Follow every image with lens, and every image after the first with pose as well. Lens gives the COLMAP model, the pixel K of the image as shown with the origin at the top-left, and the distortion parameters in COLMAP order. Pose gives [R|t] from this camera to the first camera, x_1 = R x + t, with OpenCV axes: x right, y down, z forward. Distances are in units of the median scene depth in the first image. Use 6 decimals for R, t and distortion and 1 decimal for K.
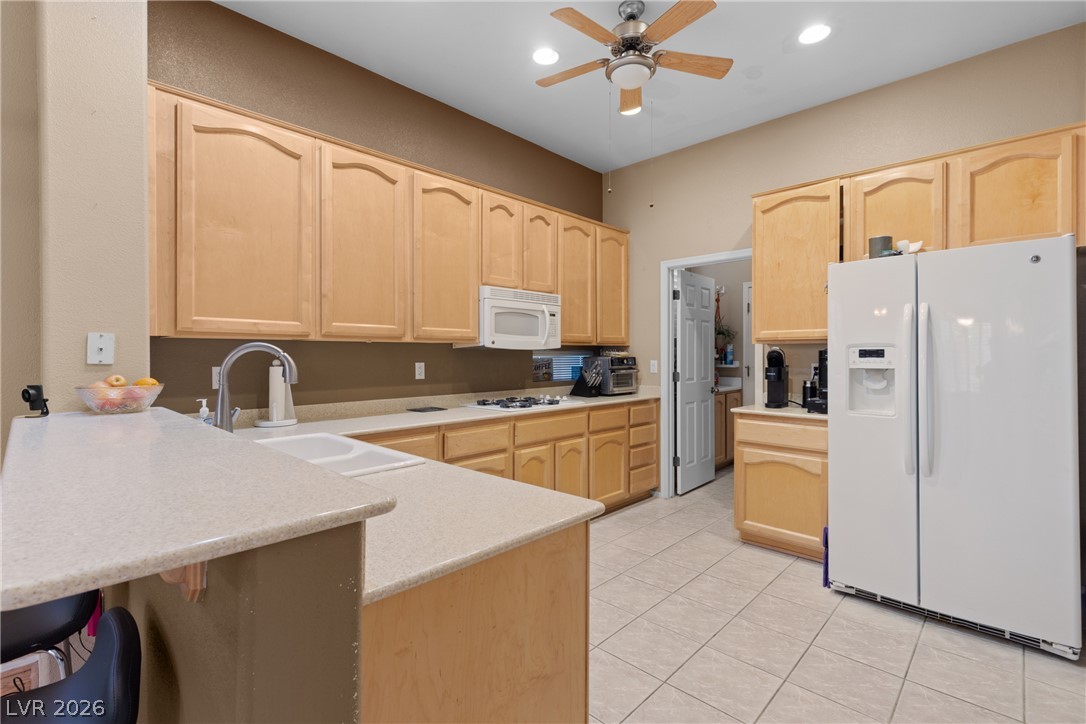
lens RADIAL K [[494.2, 0, 548.8], [0, 494.2, 352.8], [0, 0, 1]] dist [0.003790, 0.000322]
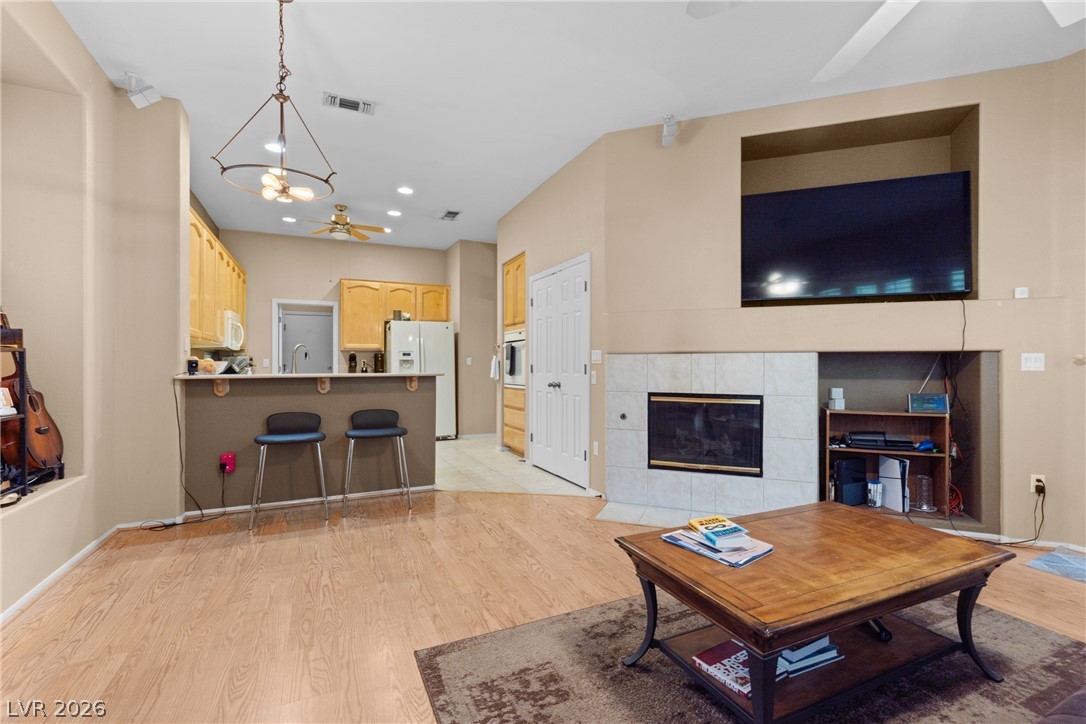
lens RADIAL K [[490.8, 0, 549.7], [0, 490.8, 366.6], [0, 0, 1]] dist [0.006050, -0.000747]
pose [[0.366475, -0.004341, 0.930418, -1.457647], [-0.001098, 0.999986, 0.005098, 0.049143], [-0.930427, -0.002890, 0.366466, -0.696100]]
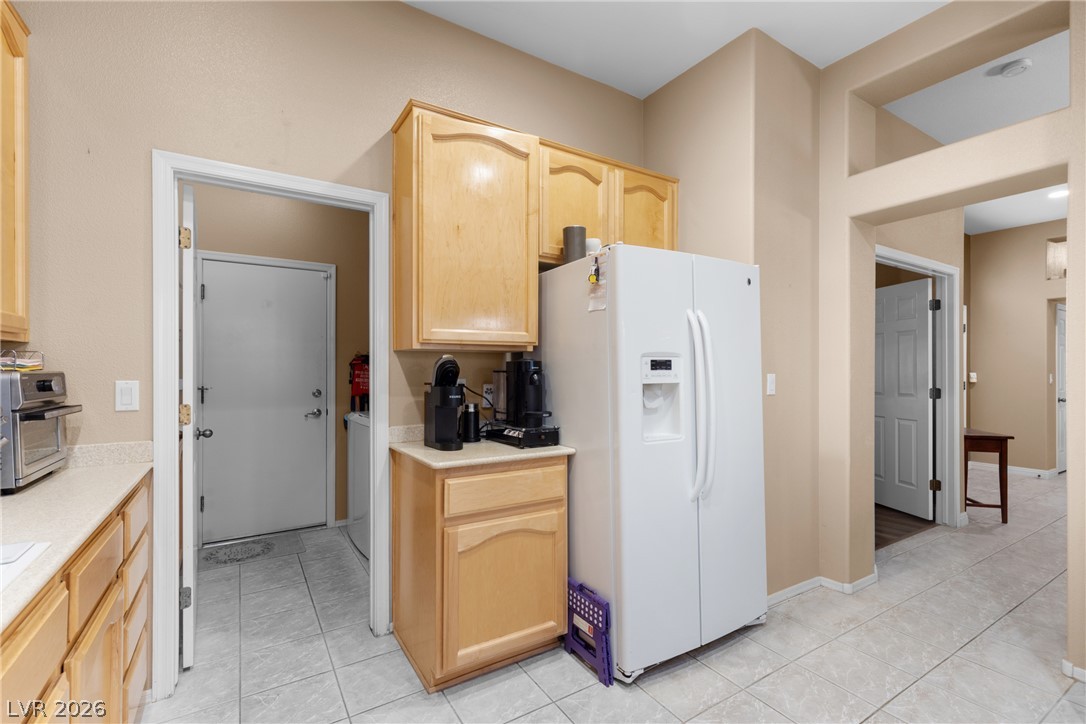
lens RADIAL K [[490.8, 0, 549.7], [0, 490.8, 366.6], [0, 0, 1]] dist [0.006050, -0.000747]
pose [[0.251393, 0.003960, 0.967877, -0.154037], [-0.003399, 0.999989, -0.003209, 0.006436], [-0.967879, -0.002483, 0.251403, 0.850365]]
